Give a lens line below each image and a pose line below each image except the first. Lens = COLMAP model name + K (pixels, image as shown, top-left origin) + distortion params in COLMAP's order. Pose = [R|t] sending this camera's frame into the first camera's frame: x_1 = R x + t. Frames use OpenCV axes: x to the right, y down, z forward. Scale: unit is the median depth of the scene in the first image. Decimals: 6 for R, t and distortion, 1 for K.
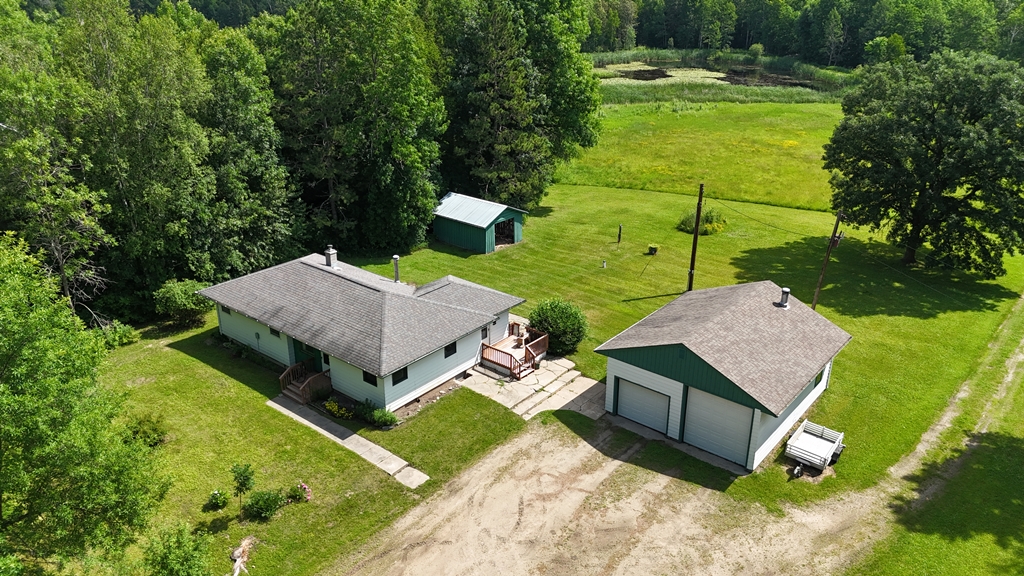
lens RADIAL K [[752.8, 0, 512.0], [0, 752.8, 288.0], [0, 0, 1]] dist [0.083294, -0.097381]
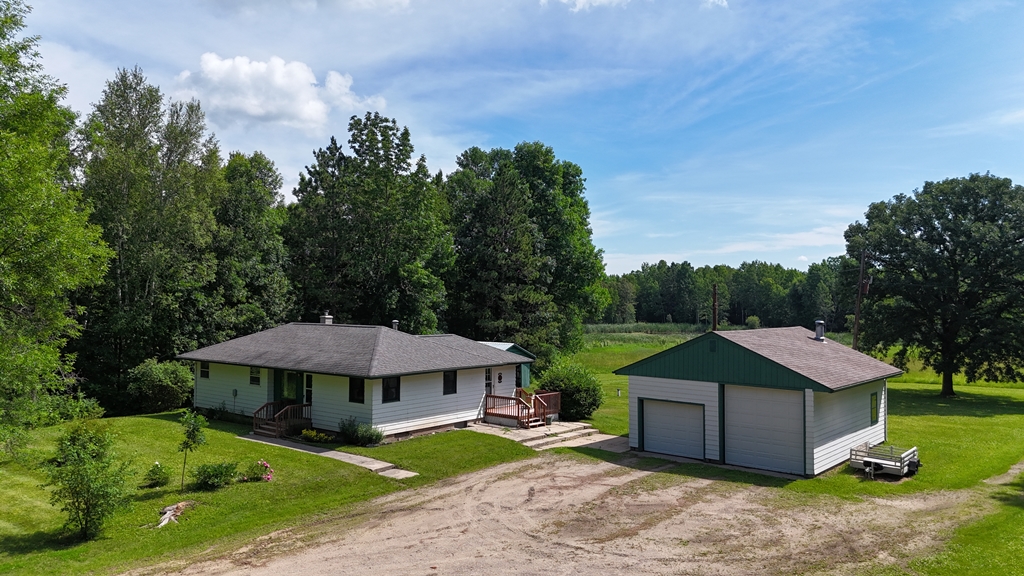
lens RADIAL K [[752.8, 0, 512.0], [0, 752.8, 288.0], [0, 0, 1]] dist [0.083294, -0.097381]
pose [[0.999968, 0.000129, -0.007990, -0.001784], [-0.003343, 0.914927, -0.403605, 0.333414], [0.007258, 0.403619, 0.914898, 0.142681]]
